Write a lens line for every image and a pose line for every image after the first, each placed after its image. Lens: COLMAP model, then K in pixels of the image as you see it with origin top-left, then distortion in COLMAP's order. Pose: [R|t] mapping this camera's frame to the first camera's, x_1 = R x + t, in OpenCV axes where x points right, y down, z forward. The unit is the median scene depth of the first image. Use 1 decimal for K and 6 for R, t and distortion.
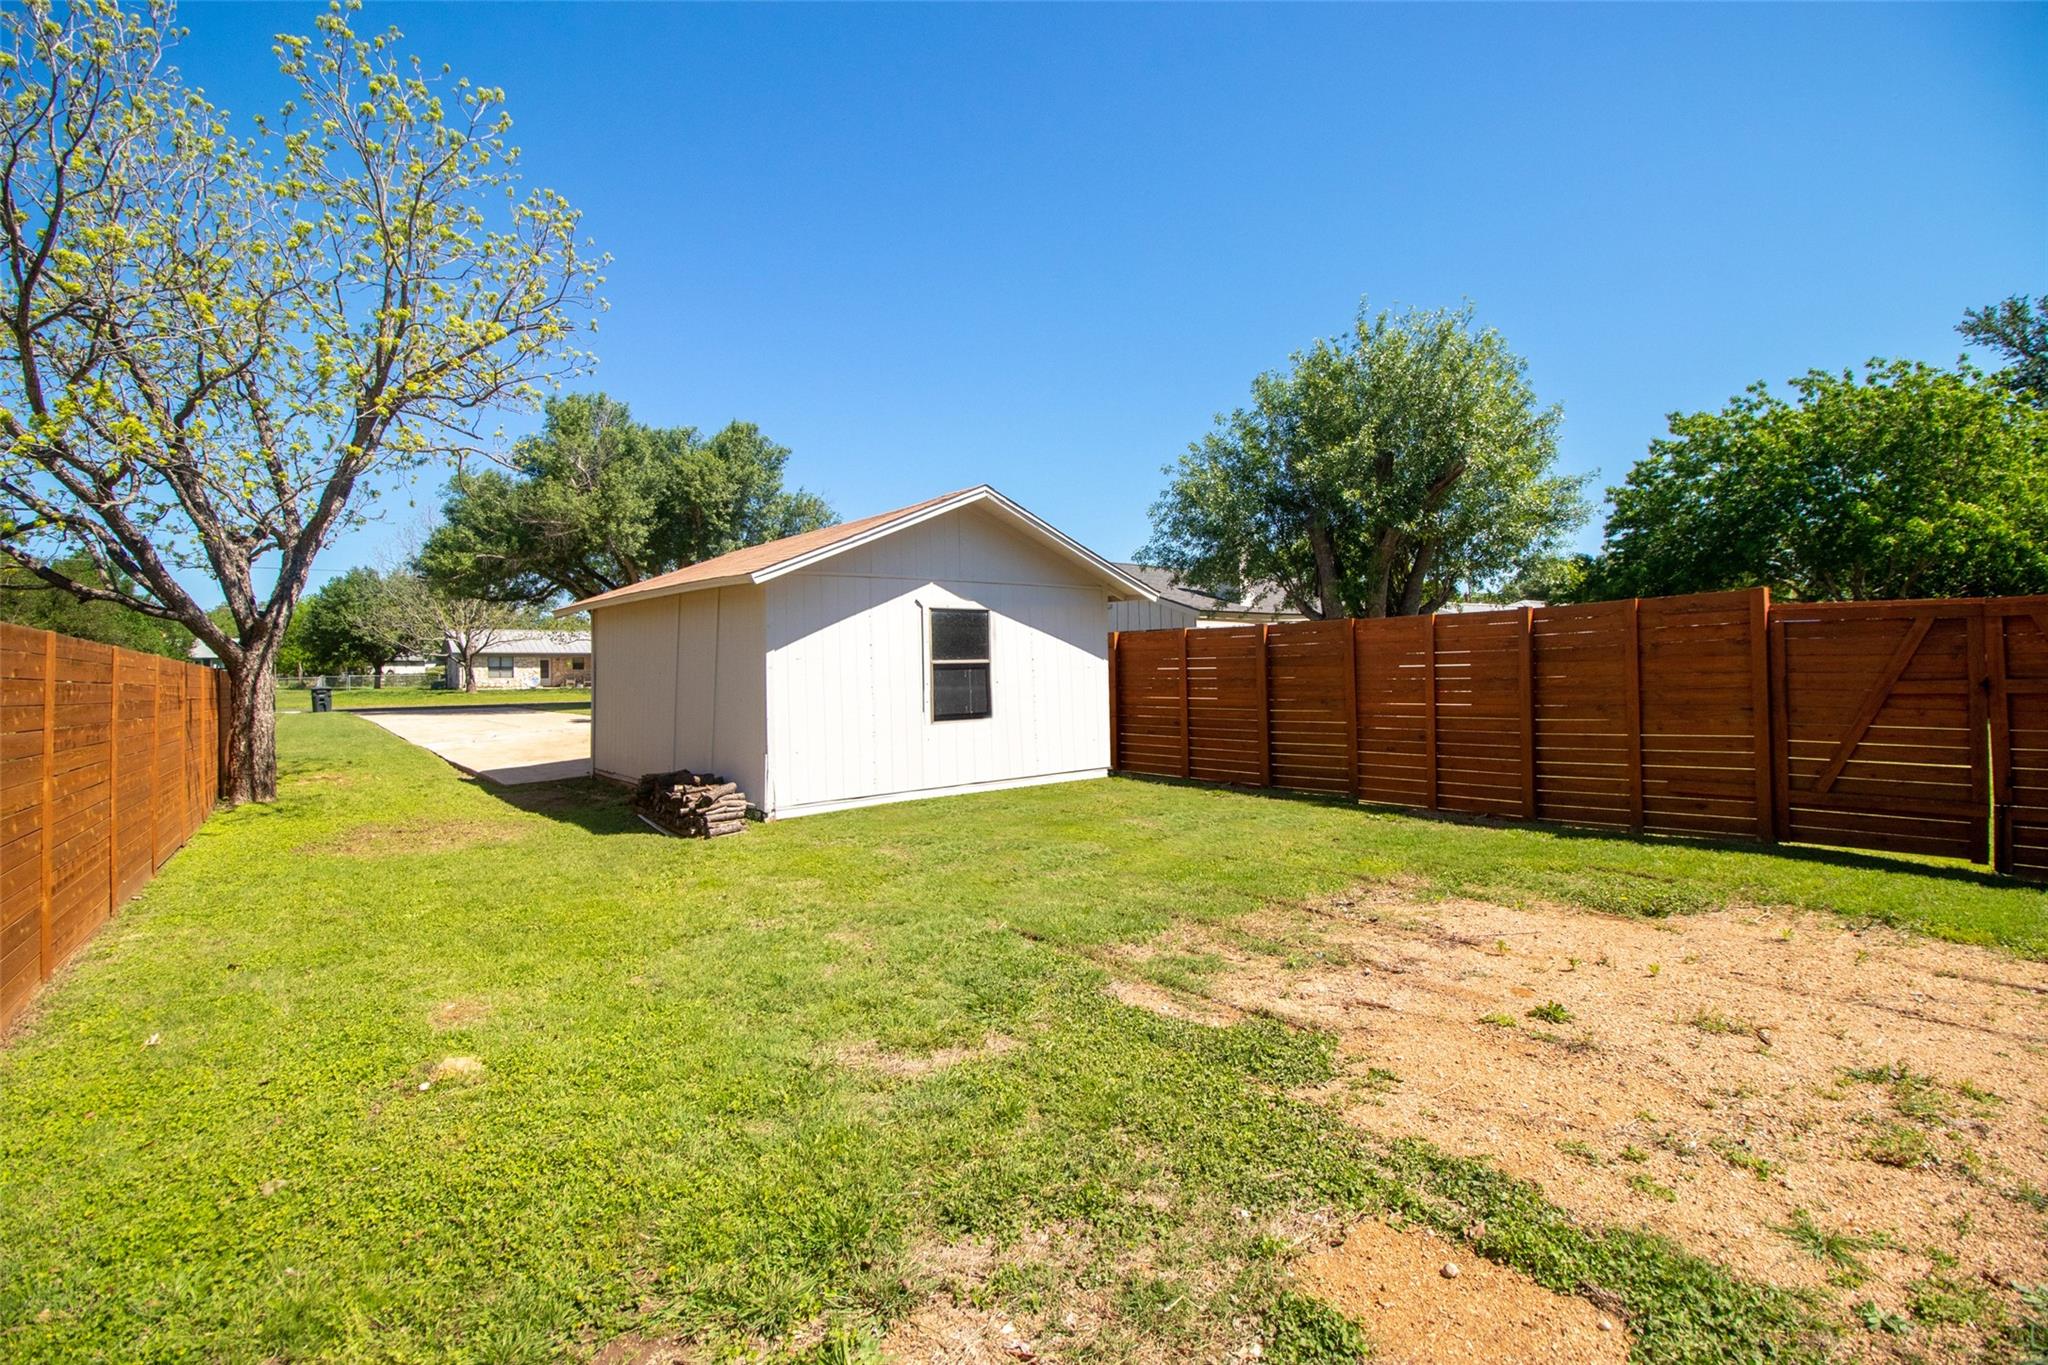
lens RADIAL K [[953.5, 0, 1014.8], [0, 953.5, 676.6], [0, 0, 1]] dist [-0.001158, -0.013802]
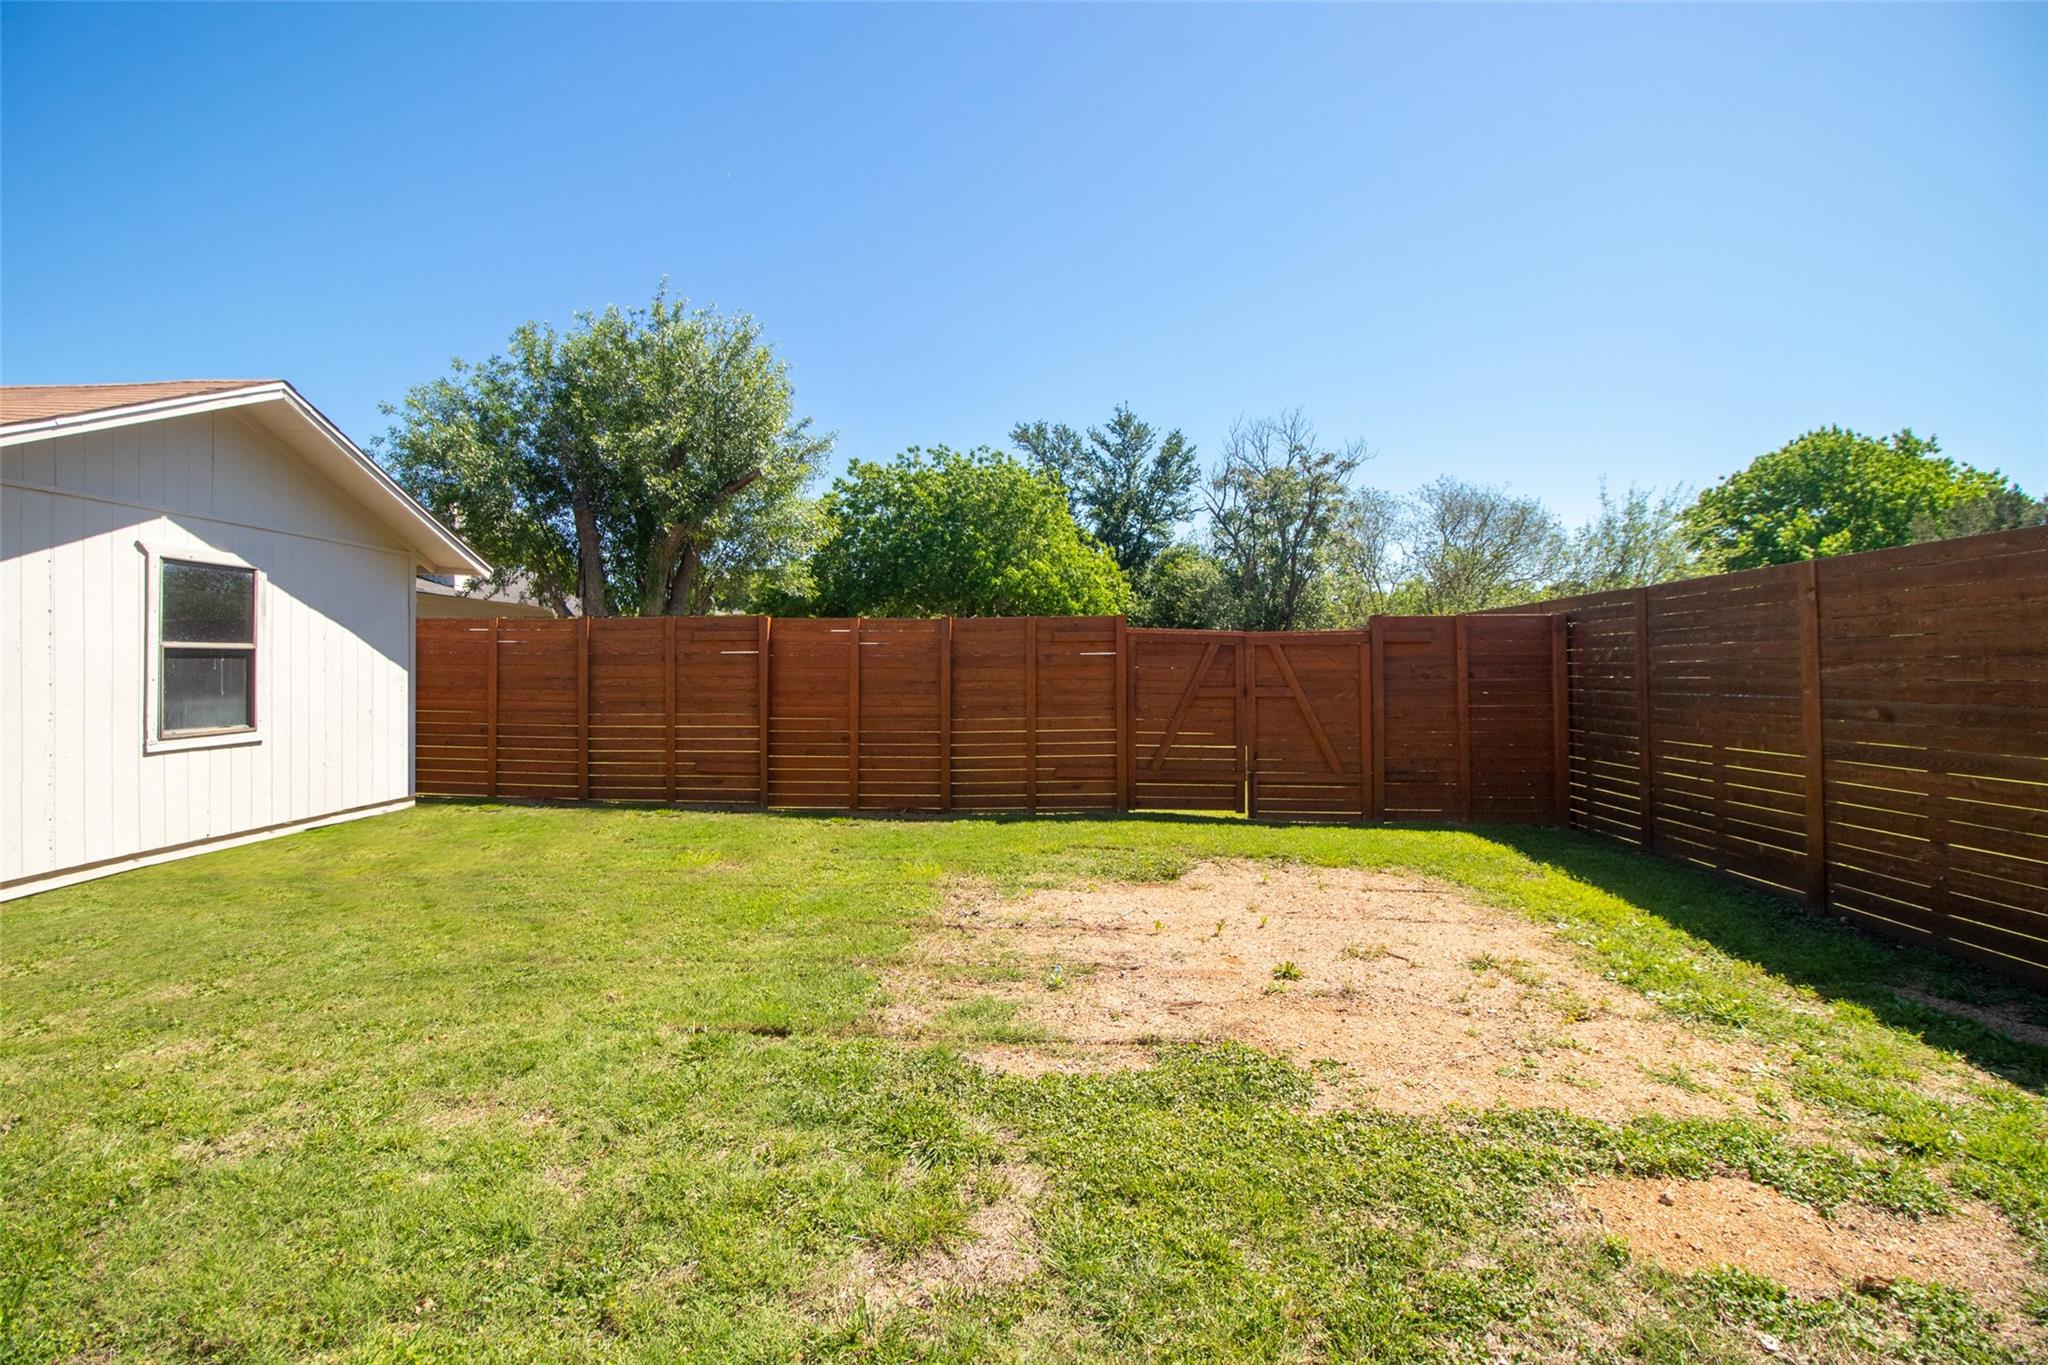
lens RADIAL K [[953.5, 0, 1014.8], [0, 953.5, 676.6], [0, 0, 1]] dist [-0.001158, -0.013802]
pose [[0.646285, 0.015059, 0.762947, -0.266143], [-0.015282, 0.999860, -0.006790, 0.001880], [-0.762943, -0.007271, 0.646425, 0.243180]]
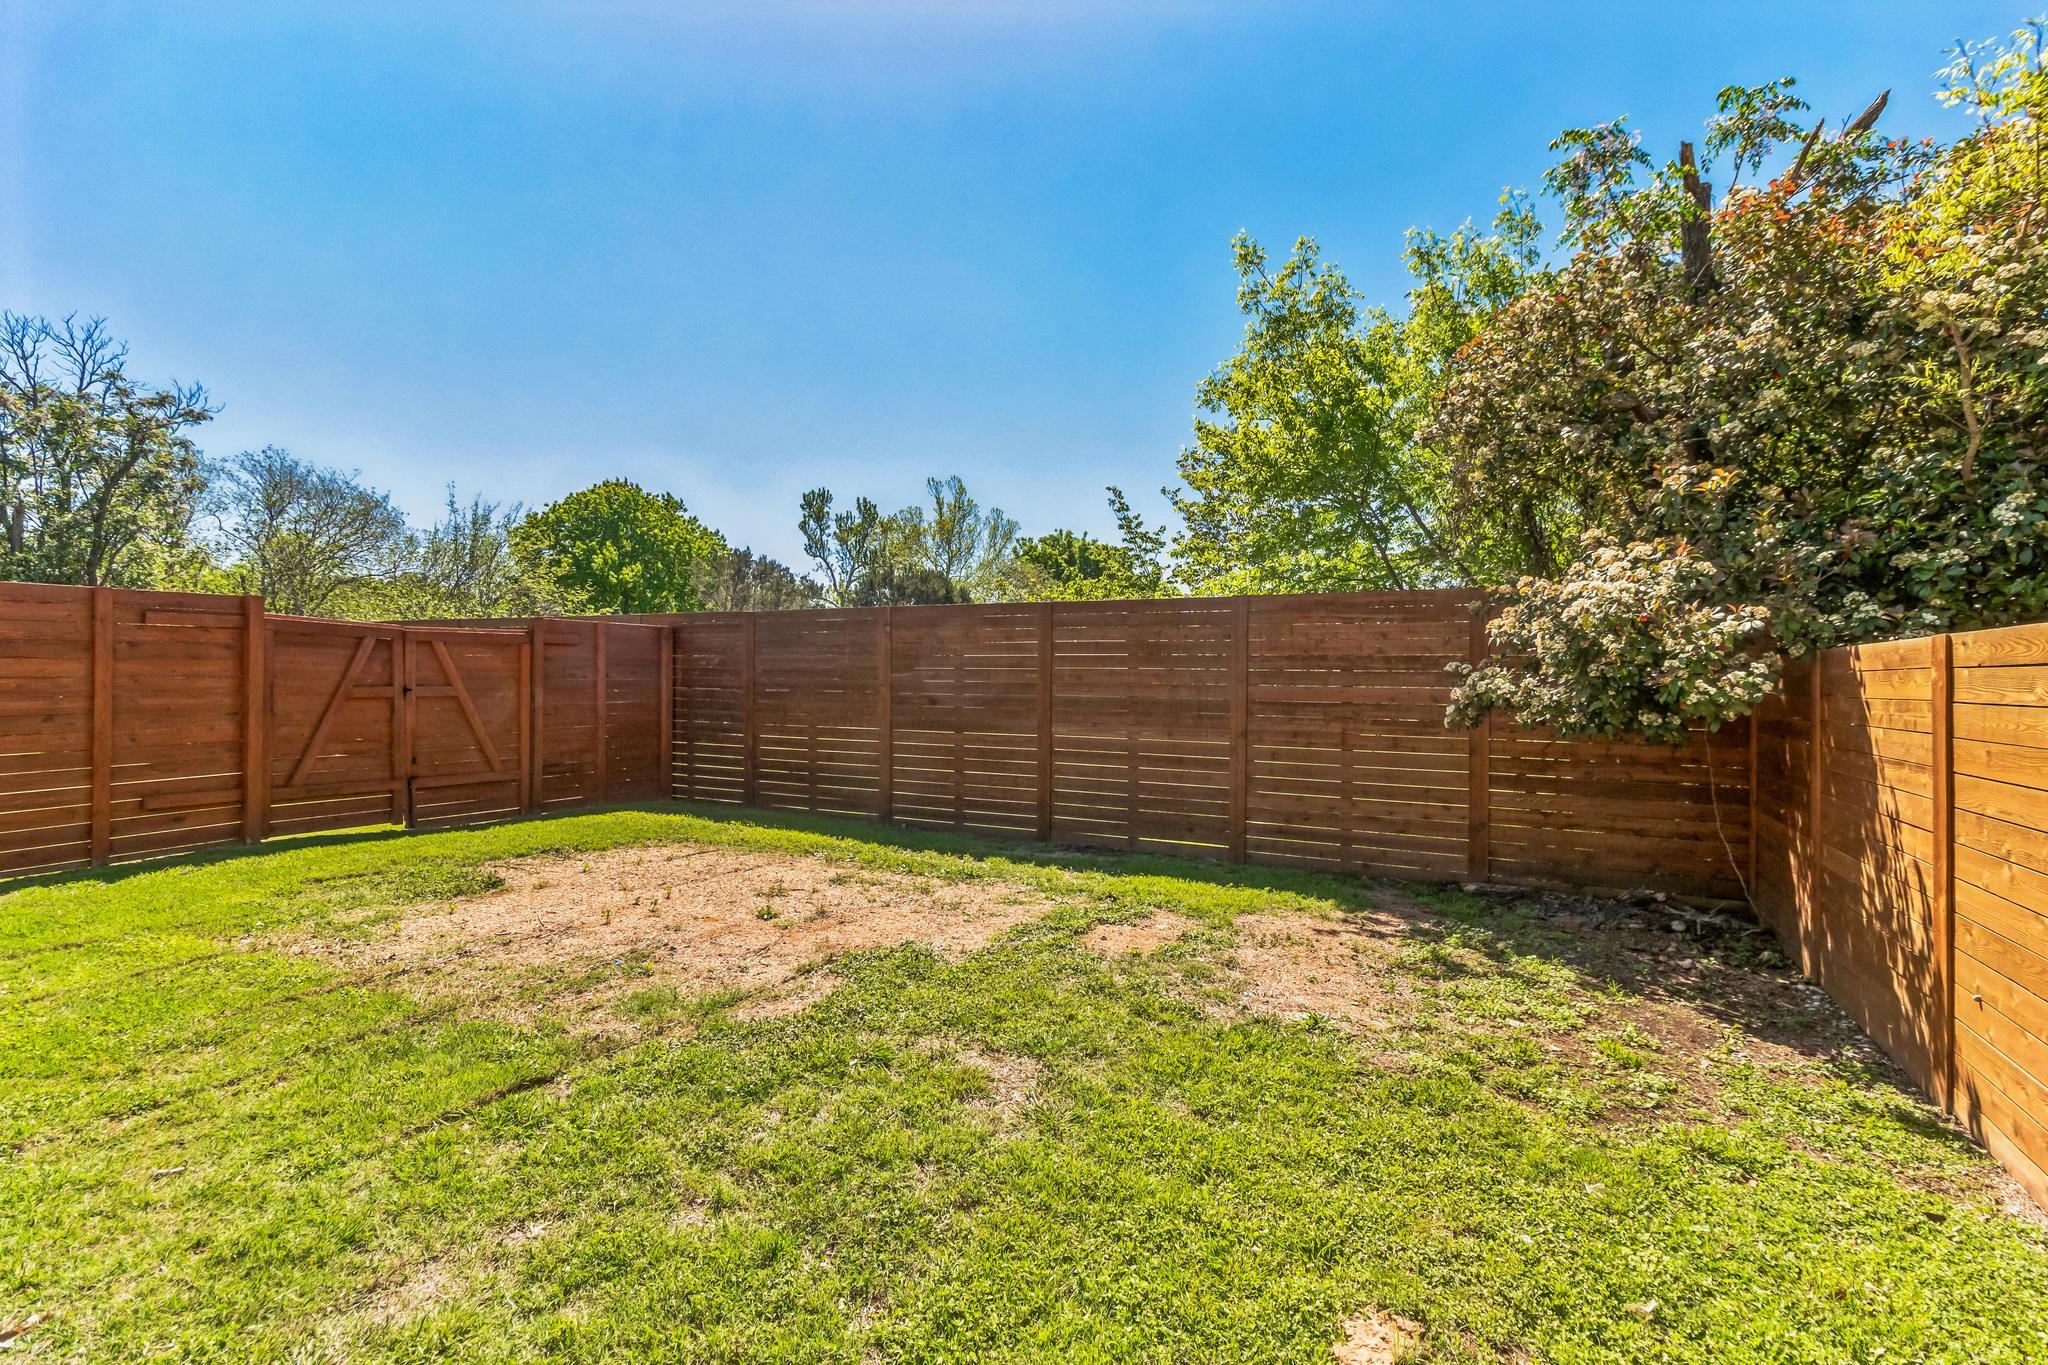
lens RADIAL K [[928.7, 0, 1015.4], [0, 928.7, 664.7], [0, 0, 1]] dist [0.005066, 0.000271]
pose [[-0.432556, 0.027216, 0.901196, -0.432512], [-0.007780, 0.999394, -0.033916, 0.008571], [-0.901574, -0.021681, -0.432082, 0.621012]]
